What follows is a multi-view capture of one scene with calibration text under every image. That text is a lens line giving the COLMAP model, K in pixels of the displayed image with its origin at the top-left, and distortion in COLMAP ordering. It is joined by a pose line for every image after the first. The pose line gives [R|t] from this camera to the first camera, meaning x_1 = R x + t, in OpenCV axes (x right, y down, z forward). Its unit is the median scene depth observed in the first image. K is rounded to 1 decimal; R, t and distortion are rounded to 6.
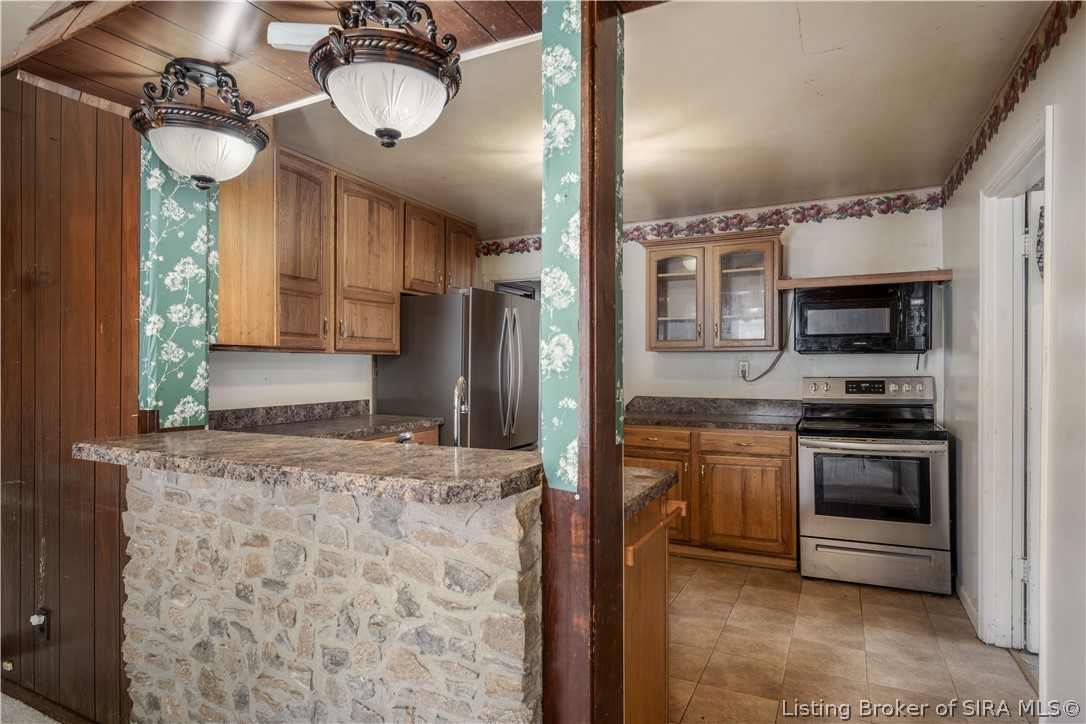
lens RADIAL K [[593.2, 0, 542.3], [0, 593.2, 364.6], [0, 0, 1]] dist [-0.004783, -0.000843]
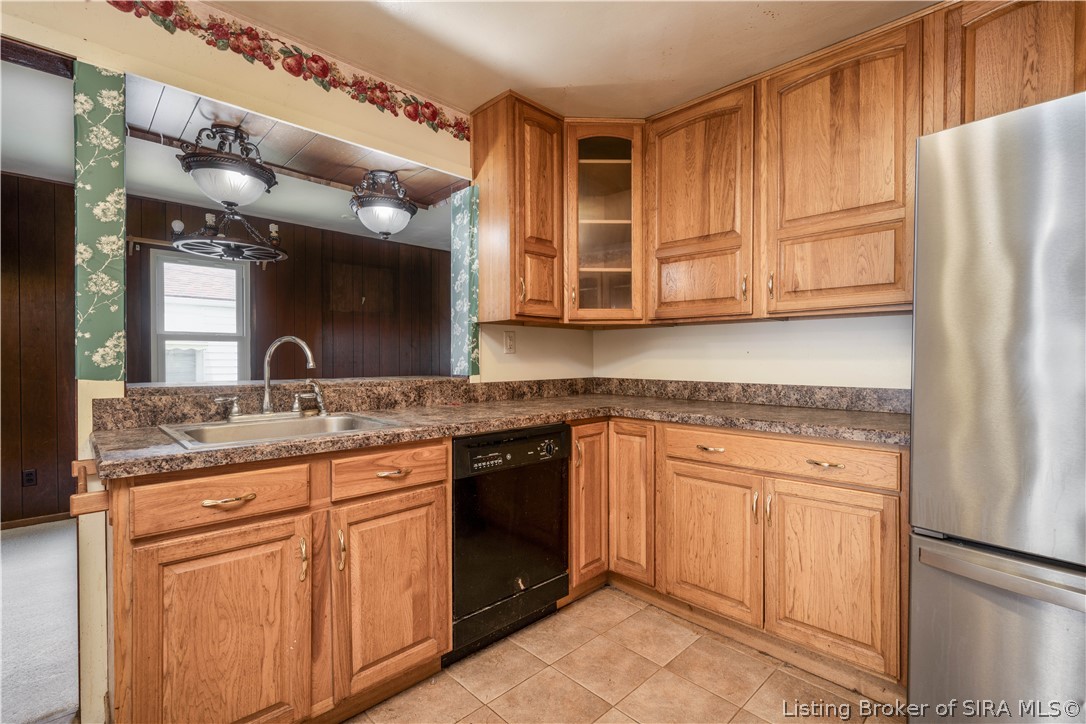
lens RADIAL K [[498.8, 0, 550.0], [0, 498.8, 365.3], [0, 0, 1]] dist [-0.003561, 0.000798]
pose [[-0.327050, 0.012344, -0.944926, 0.498844], [-0.001606, 0.999906, 0.013619, 0.048622], [0.945006, 0.005972, -0.327000, 1.382762]]
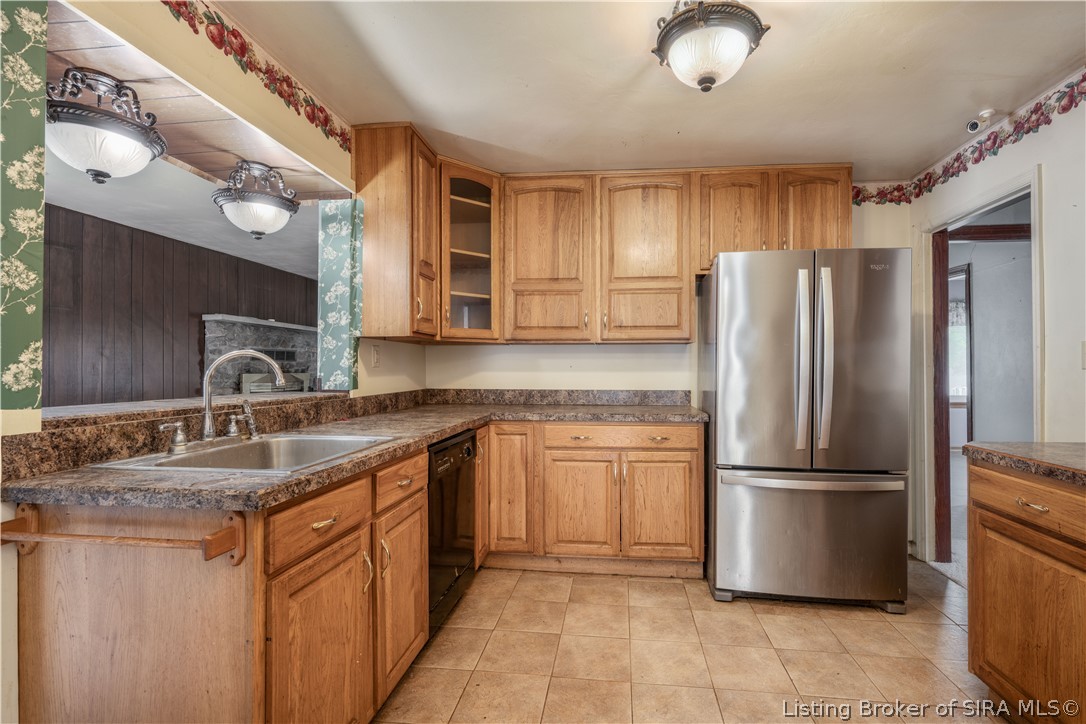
lens RADIAL K [[498.8, 0, 571.7], [0, 498.8, 367.7], [0, 0, 1]] dist [-0.003561, 0.000798]
pose [[0.349822, -0.001465, -0.936815, 0.699688], [0.000055, 0.999999, -0.001544, 0.039772], [0.936816, 0.000489, 0.349822, 0.925761]]
